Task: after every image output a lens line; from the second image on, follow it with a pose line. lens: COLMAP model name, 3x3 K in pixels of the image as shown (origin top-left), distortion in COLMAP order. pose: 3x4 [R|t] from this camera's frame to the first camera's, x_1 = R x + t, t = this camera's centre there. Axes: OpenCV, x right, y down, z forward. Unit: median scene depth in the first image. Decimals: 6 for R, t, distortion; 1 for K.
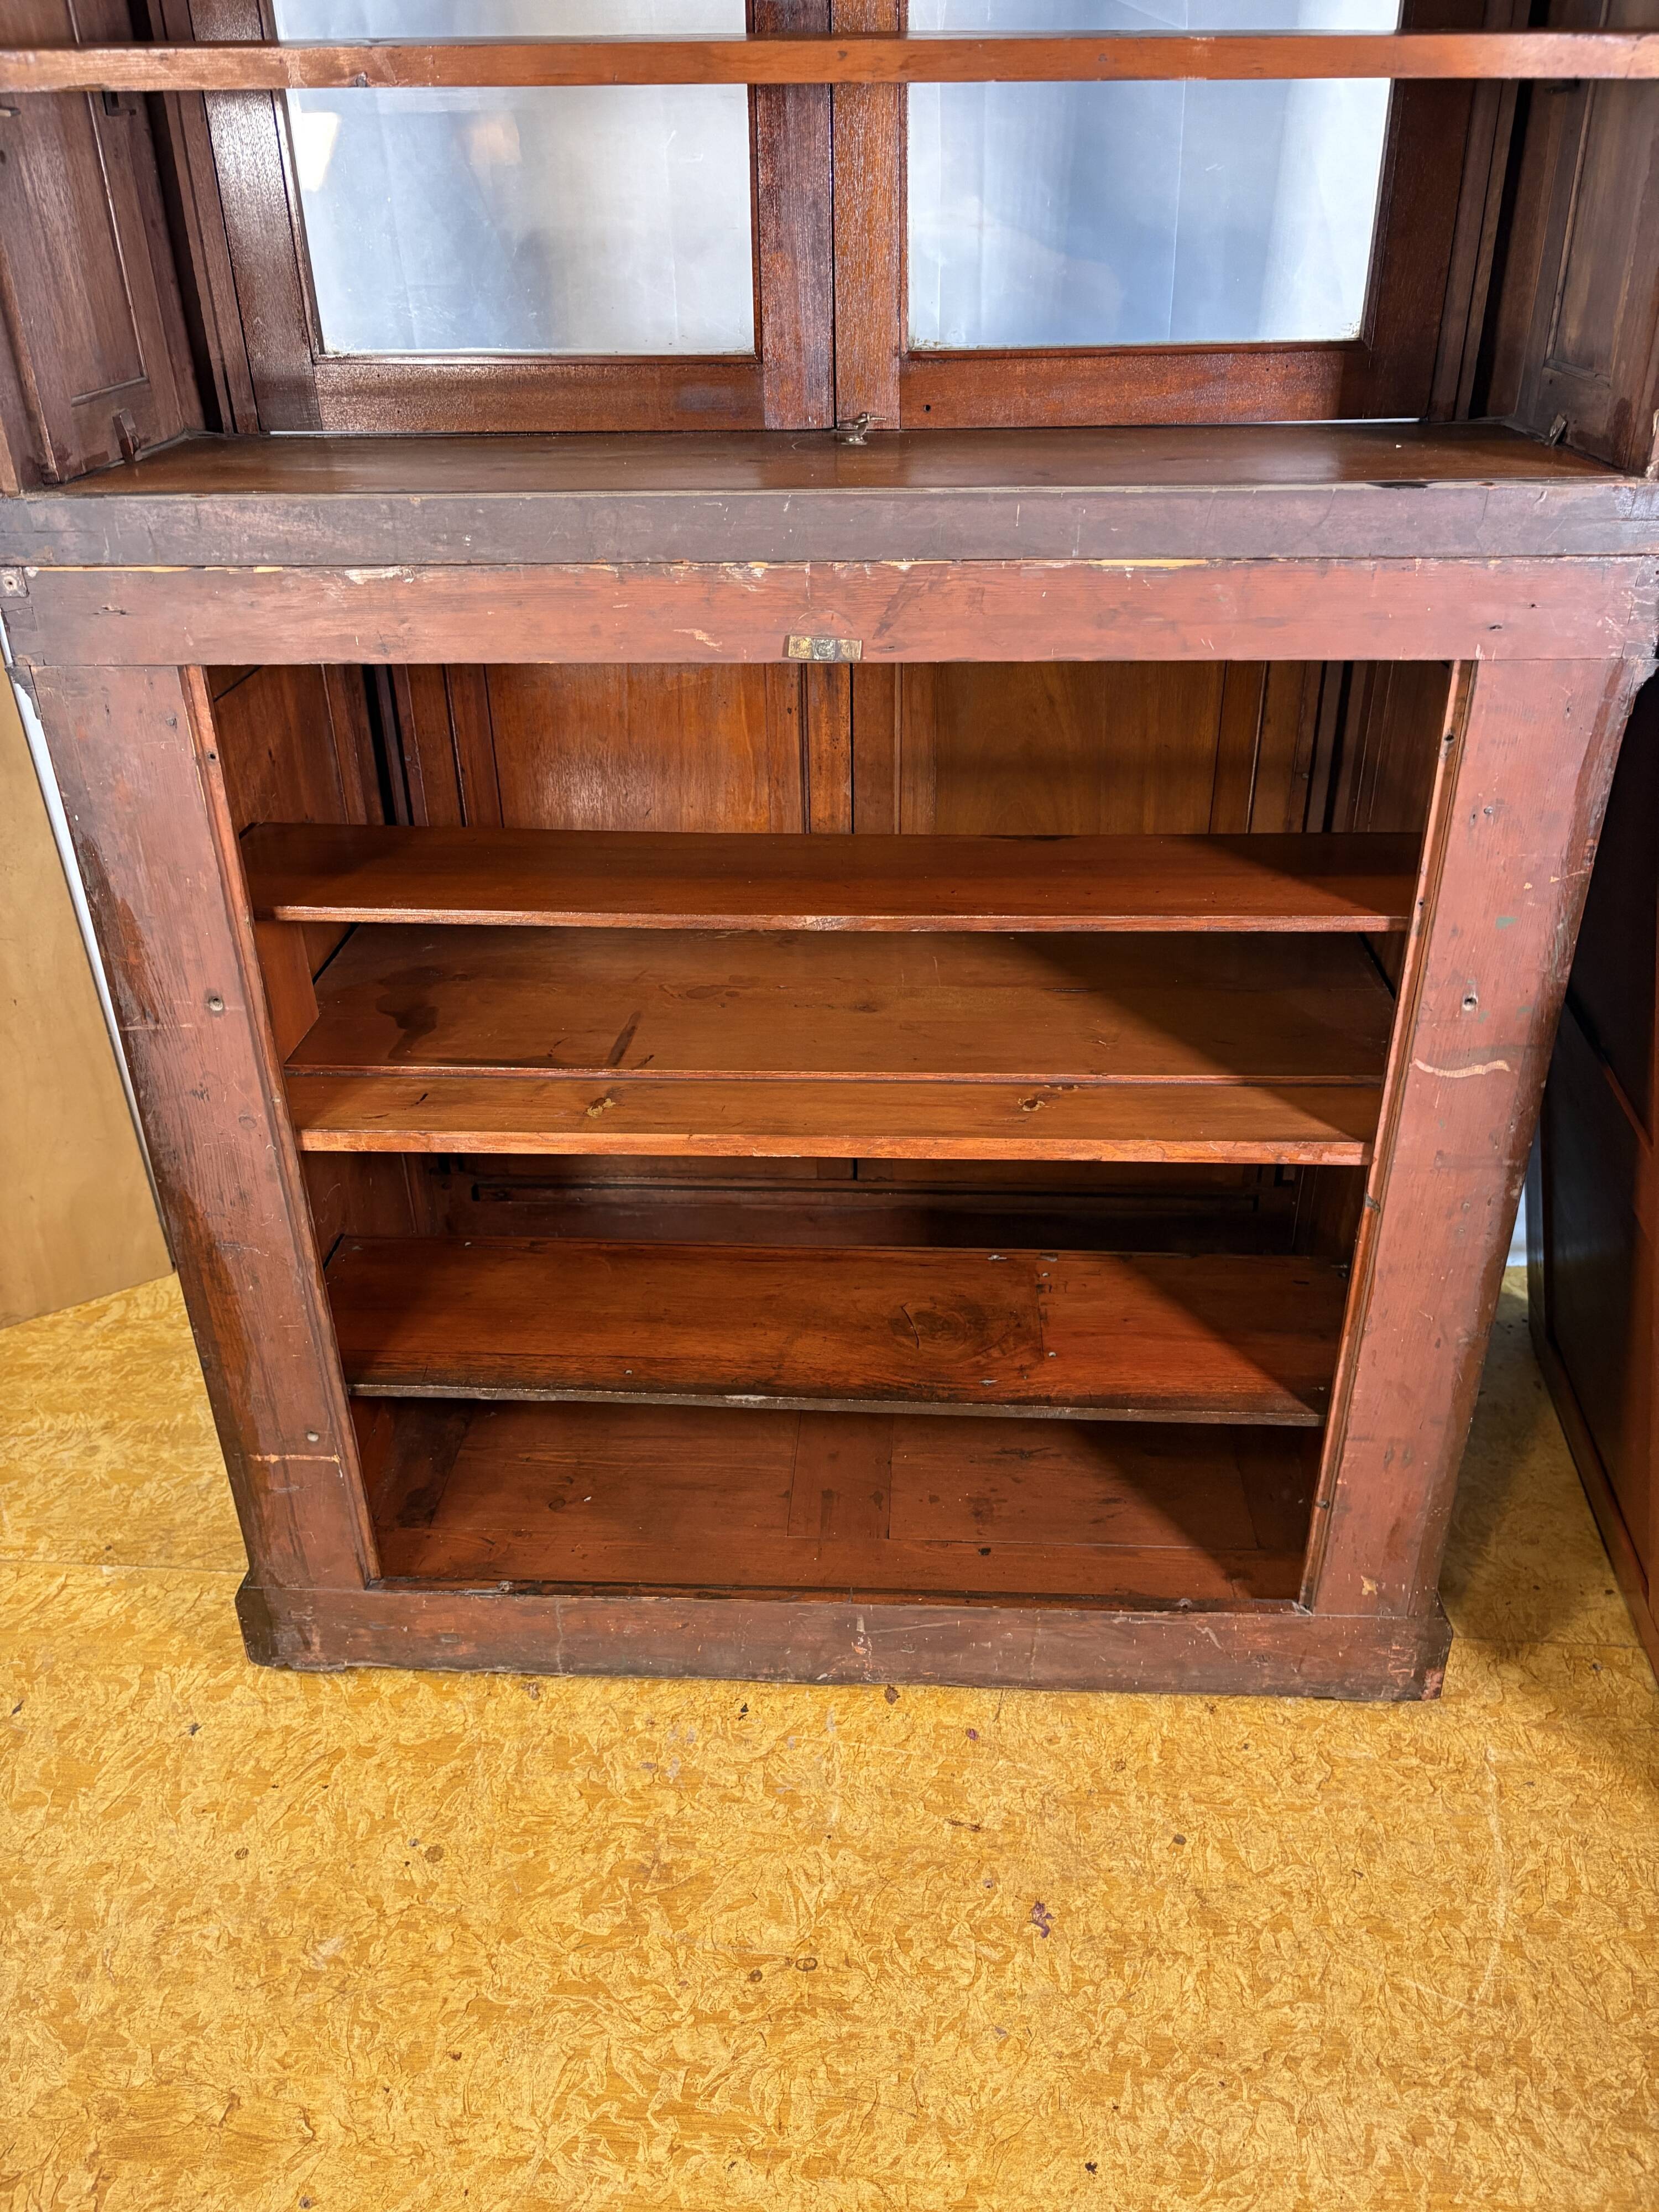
lens RADIAL K [[1749.8, 0, 836.9], [0, 1749.8, 1141.5], [0, 0, 1]] dist [0.037655, -0.050748]
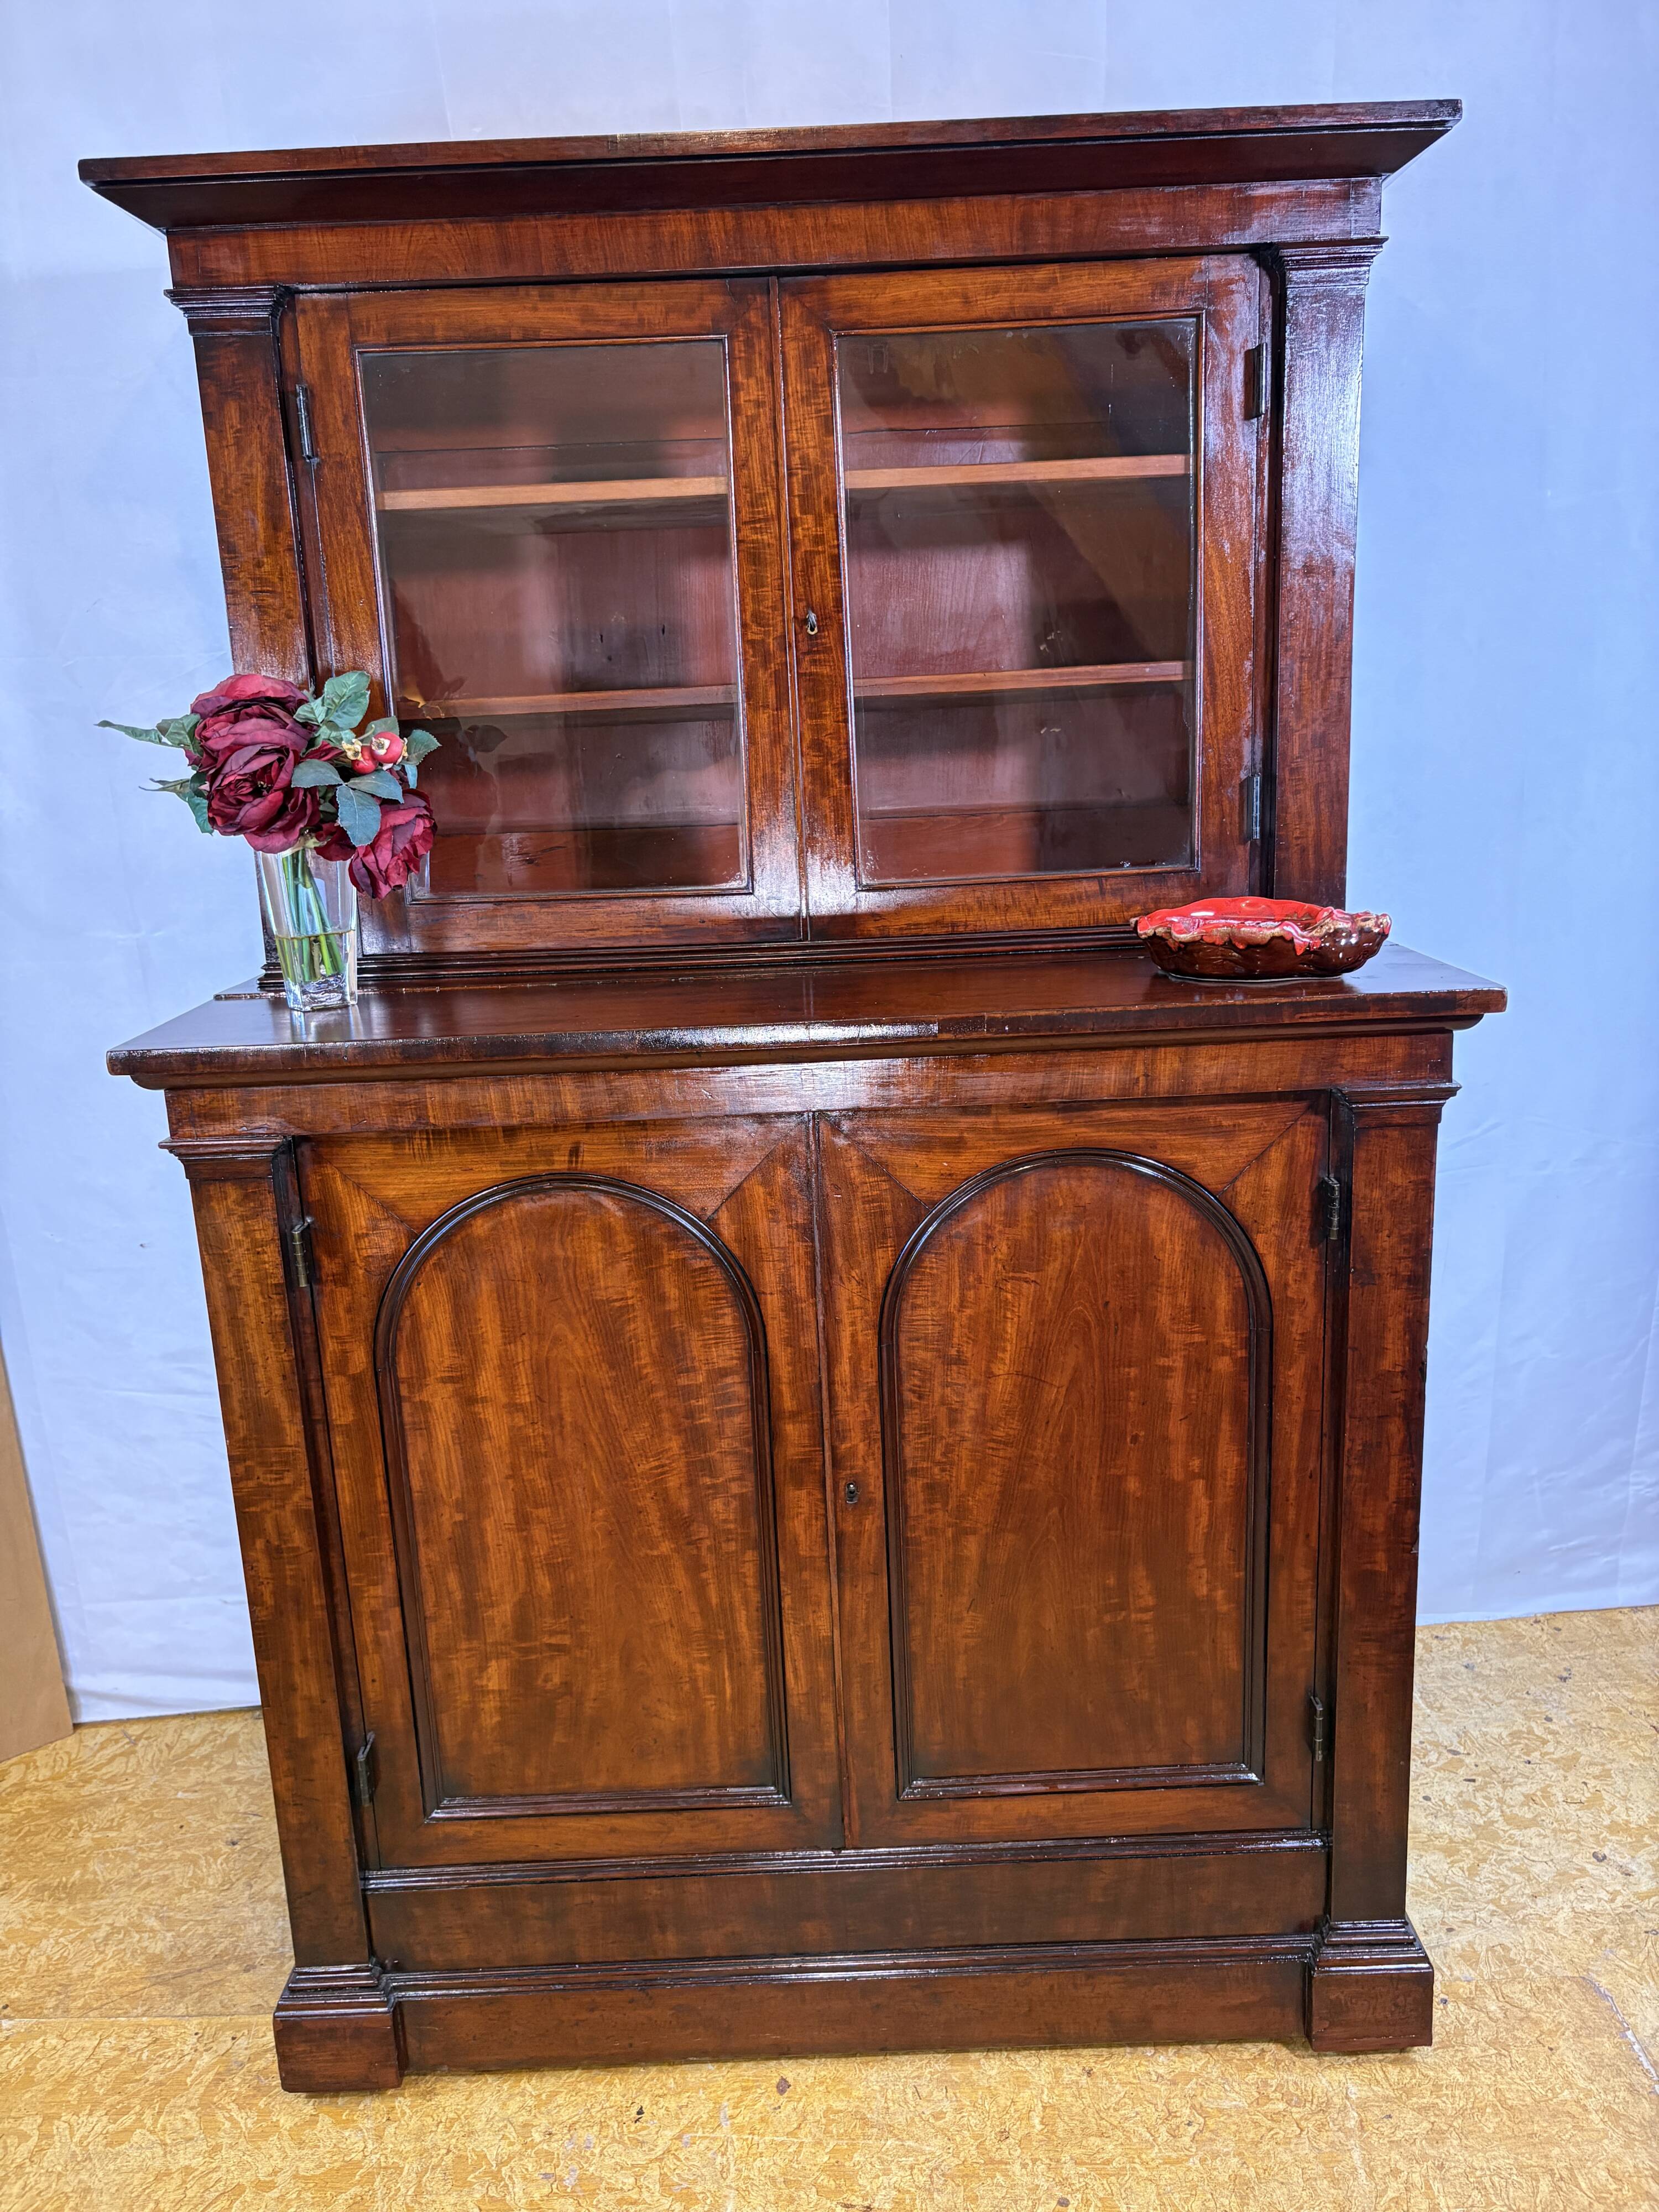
lens RADIAL K [[1749.8, 0, 815.8], [0, 1749.8, 1096.4], [0, 0, 1]] dist [0.037655, -0.050748]
pose [[0.996909, -0.049746, 0.060805, 0.017786], [0.064987, 0.957073, -0.282466, 0.055322], [-0.044144, 0.285545, 0.957348, -0.166596]]
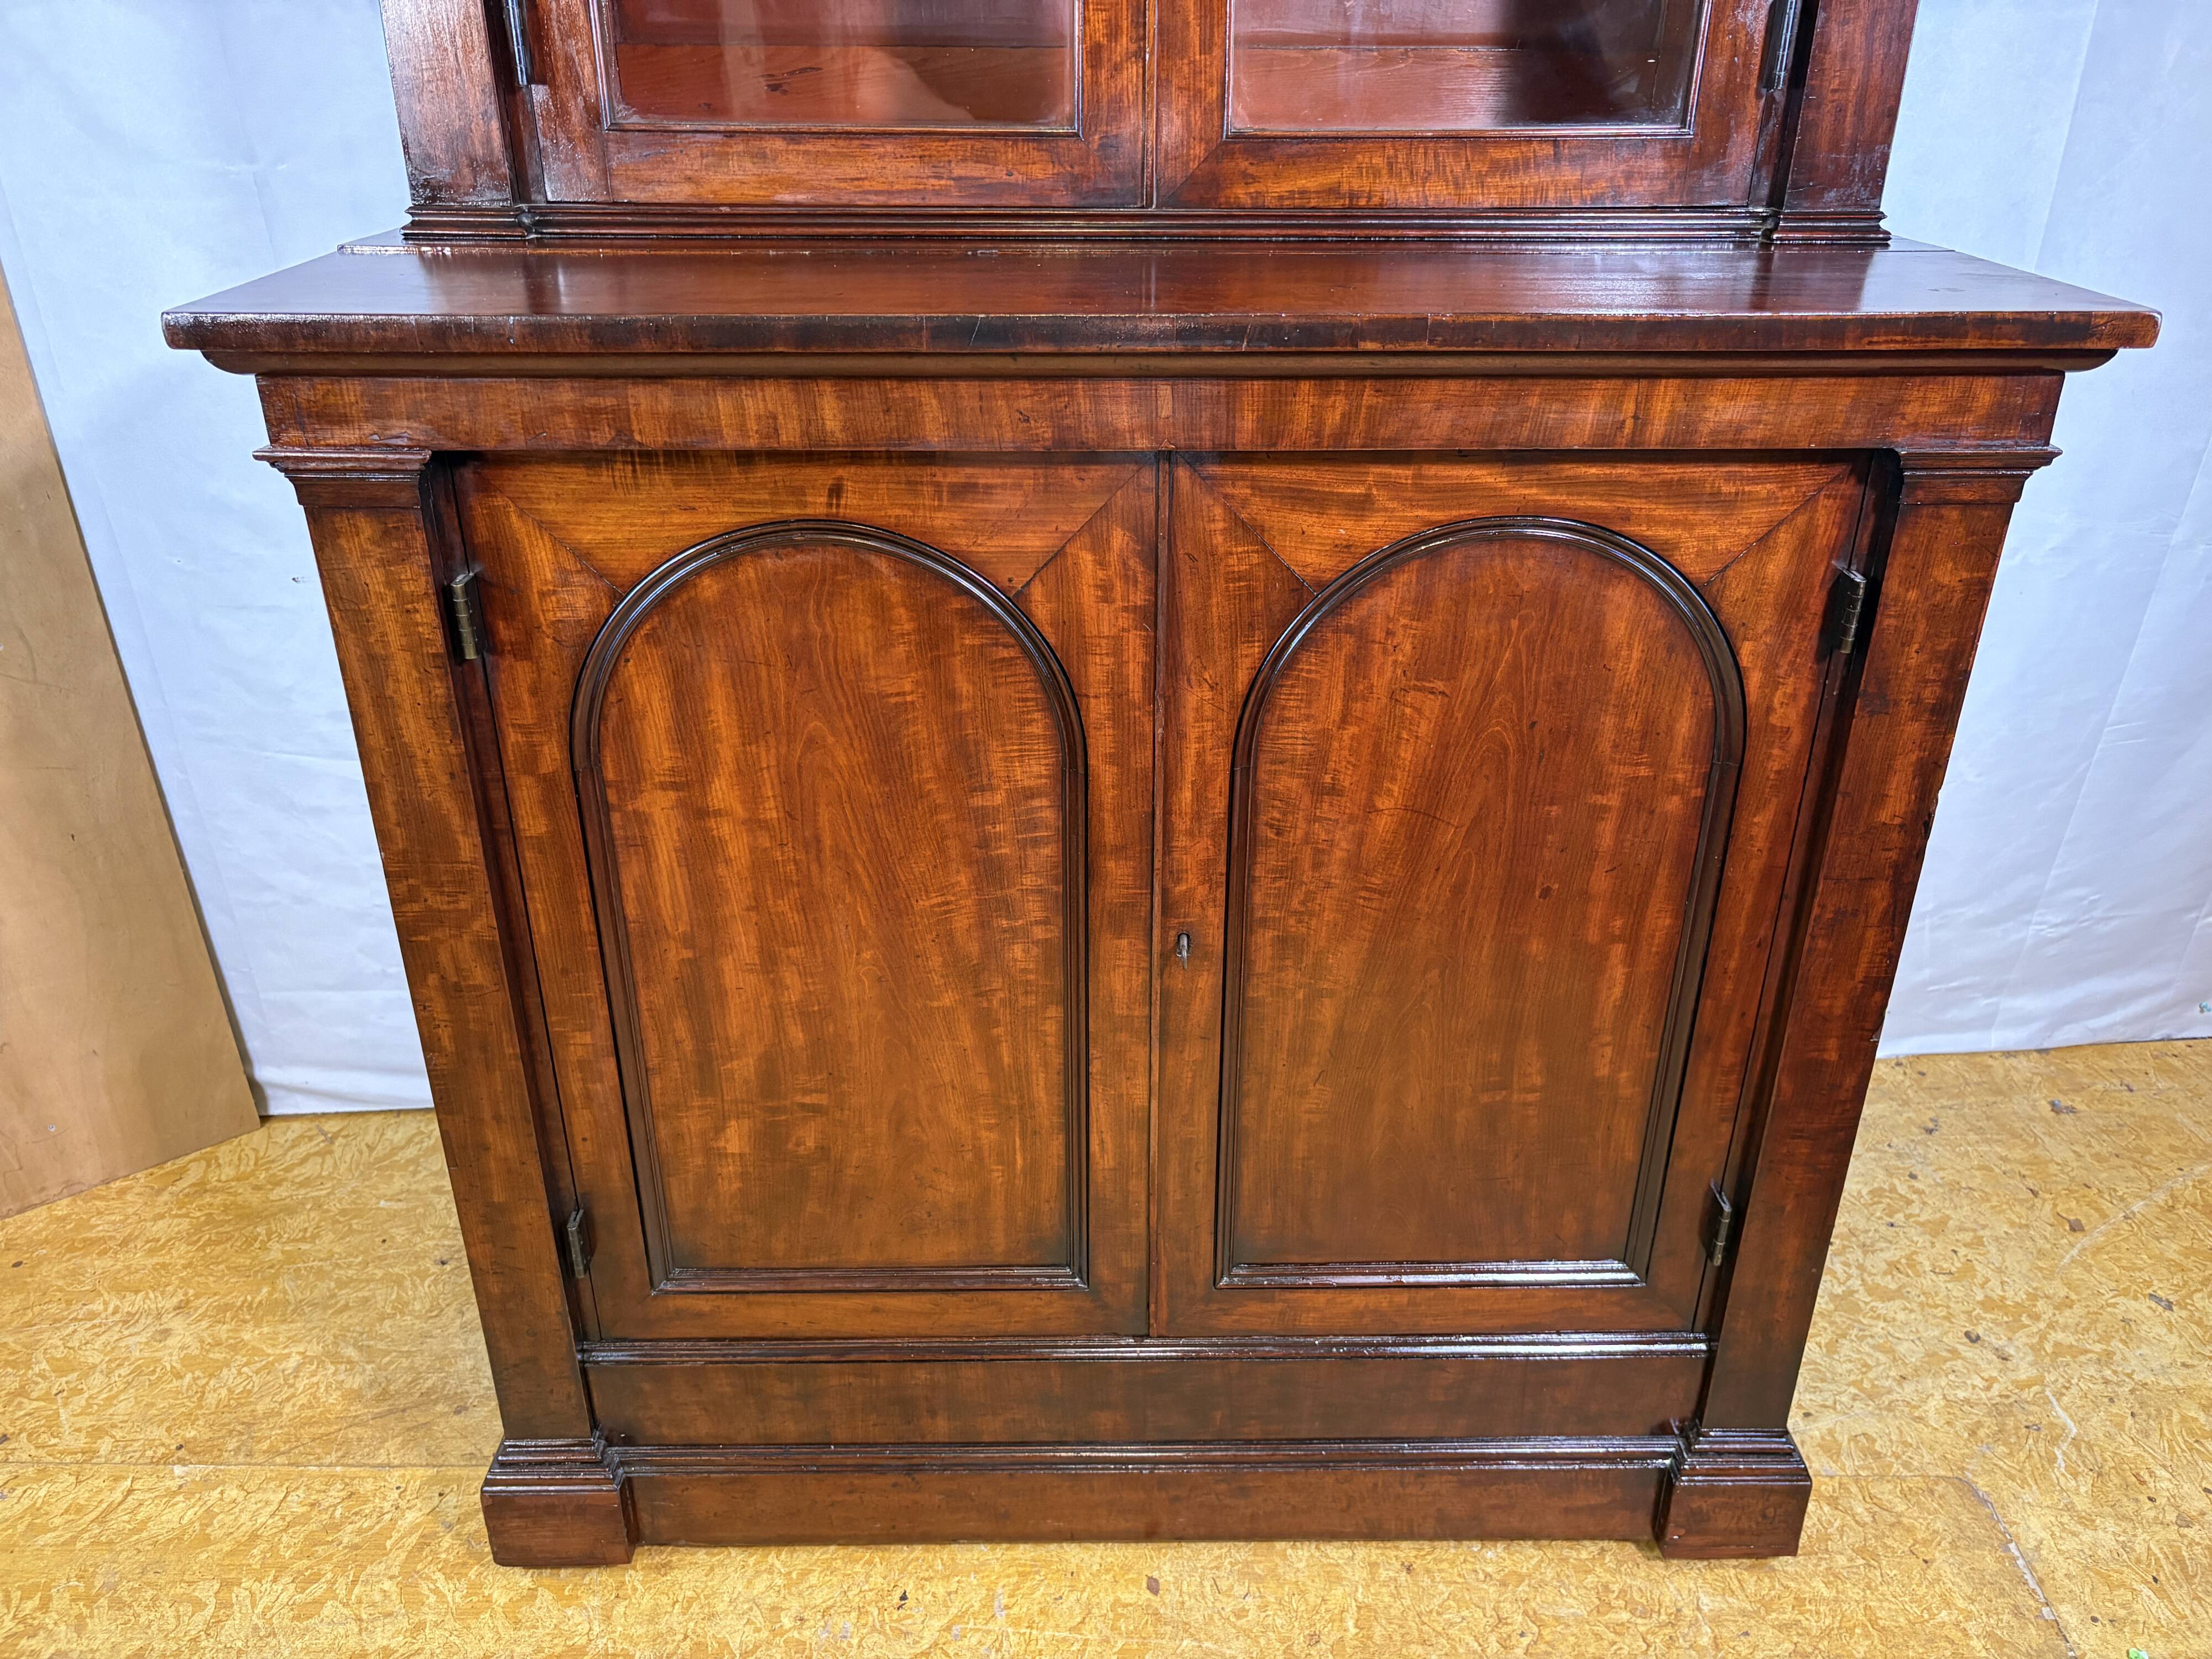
lens RADIAL K [[1749.8, 0, 1112.0], [0, 1749.8, 865.1], [0, 0, 1]] dist [0.037655, -0.050748]
pose [[0.996539, -0.025401, 0.079149, -0.007447], [0.028880, 0.998652, -0.043131, -0.013925], [-0.077947, 0.045267, 0.995929, 0.070983]]
